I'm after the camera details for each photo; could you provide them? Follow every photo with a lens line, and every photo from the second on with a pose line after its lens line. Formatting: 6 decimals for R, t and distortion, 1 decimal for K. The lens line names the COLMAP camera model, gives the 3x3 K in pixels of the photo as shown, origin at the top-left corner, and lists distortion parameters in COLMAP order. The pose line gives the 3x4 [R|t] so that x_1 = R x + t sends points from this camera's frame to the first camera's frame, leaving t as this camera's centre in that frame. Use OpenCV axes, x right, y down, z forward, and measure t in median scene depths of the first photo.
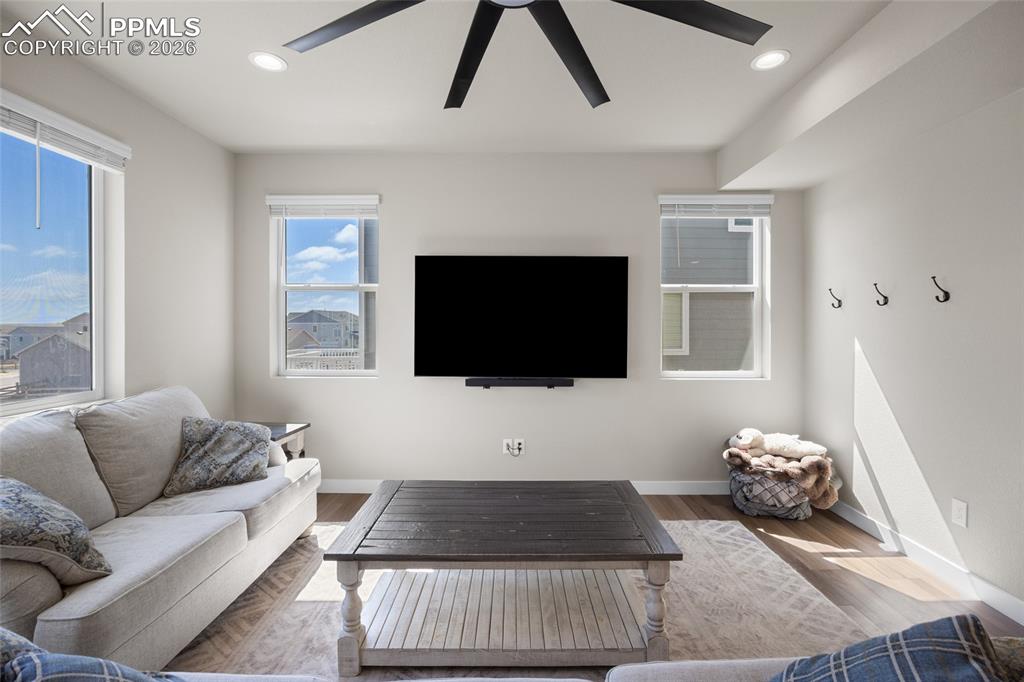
lens RADIAL K [[455.6, 0, 512.2], [0, 455.6, 329.3], [0, 0, 1]] dist [-0.027218, 0.010662]
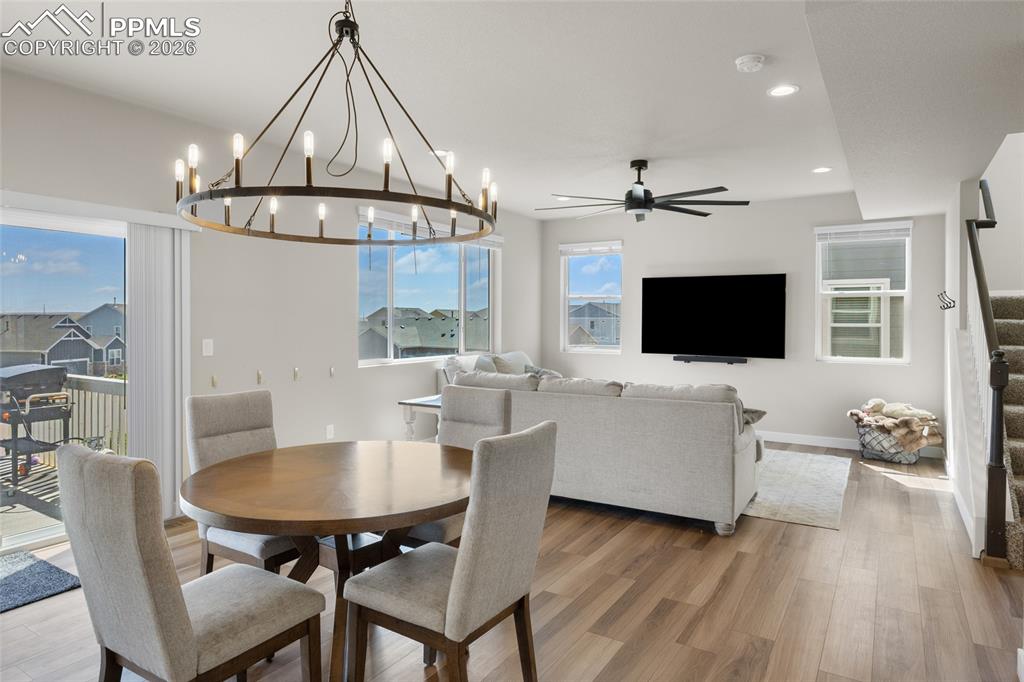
lens RADIAL K [[608.4, 0, 507.9], [0, 608.4, 335.4], [0, 0, 1]] dist [0.002301, 0.001015]
pose [[0.848181, 0.016297, -0.529456, 0.528659], [-0.007019, 0.999785, 0.019530, 0.002748], [0.529661, -0.012849, 0.848112, -1.085247]]
